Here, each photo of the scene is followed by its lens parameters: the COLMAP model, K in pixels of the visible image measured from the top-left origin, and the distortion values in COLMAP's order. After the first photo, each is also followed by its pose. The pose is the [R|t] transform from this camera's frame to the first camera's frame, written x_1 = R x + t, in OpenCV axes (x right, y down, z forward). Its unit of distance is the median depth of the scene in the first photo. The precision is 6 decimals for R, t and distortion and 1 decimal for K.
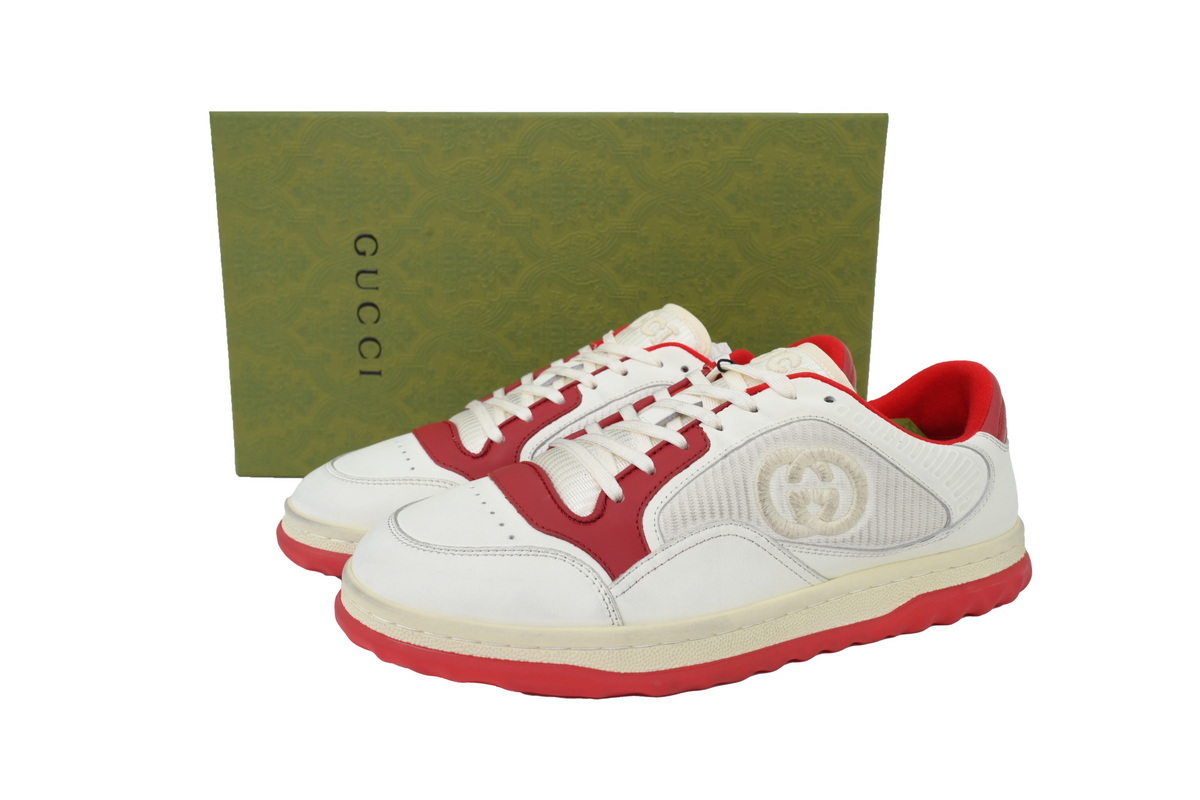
lens RADIAL K [[927.2, 0, 600.0], [0, 927.2, 400.0], [0, 0, 1]] dist [0.003967, -0.001057]
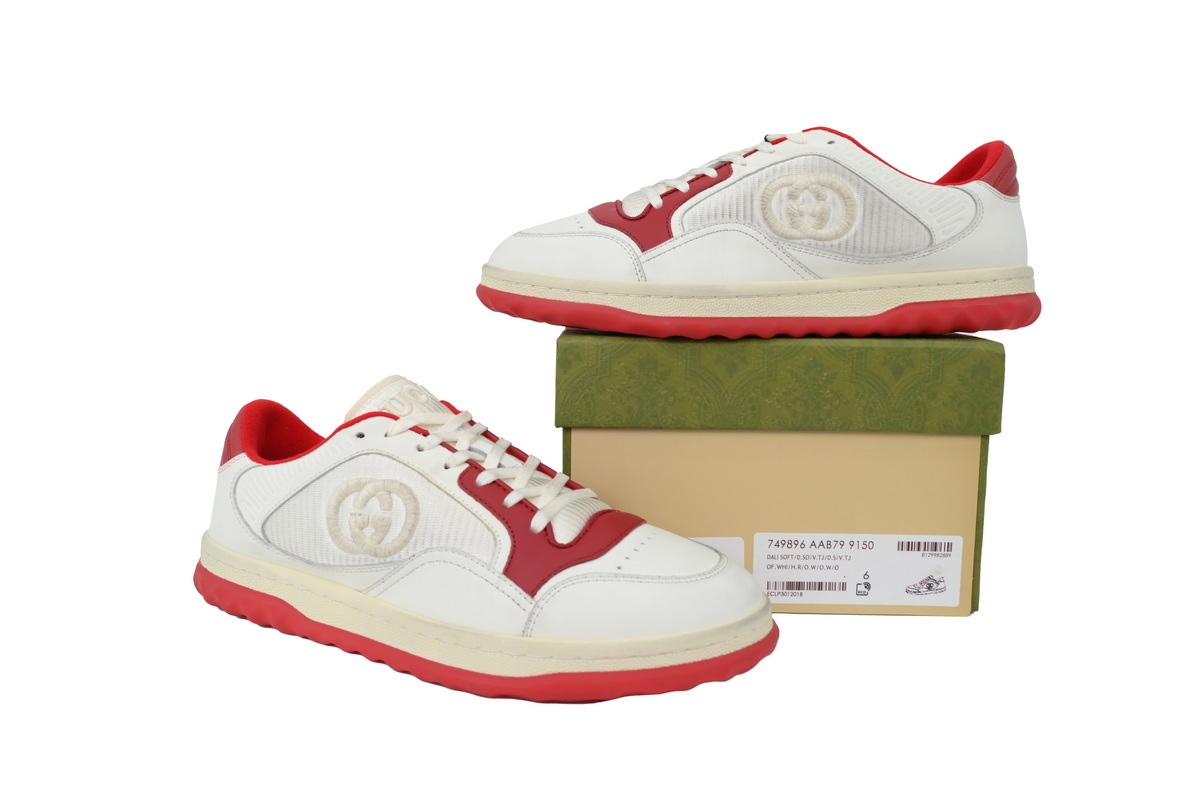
lens RADIAL K [[927.2, 0, 600.0], [0, 927.2, 400.0], [0, 0, 1]] dist [0.003967, -0.001057]
pose [[0.939568, 0.051661, -0.338443, 0.413964], [-0.064925, 0.997498, -0.027981, 0.430515], [0.336151, 0.048263, 0.940571, -0.327664]]
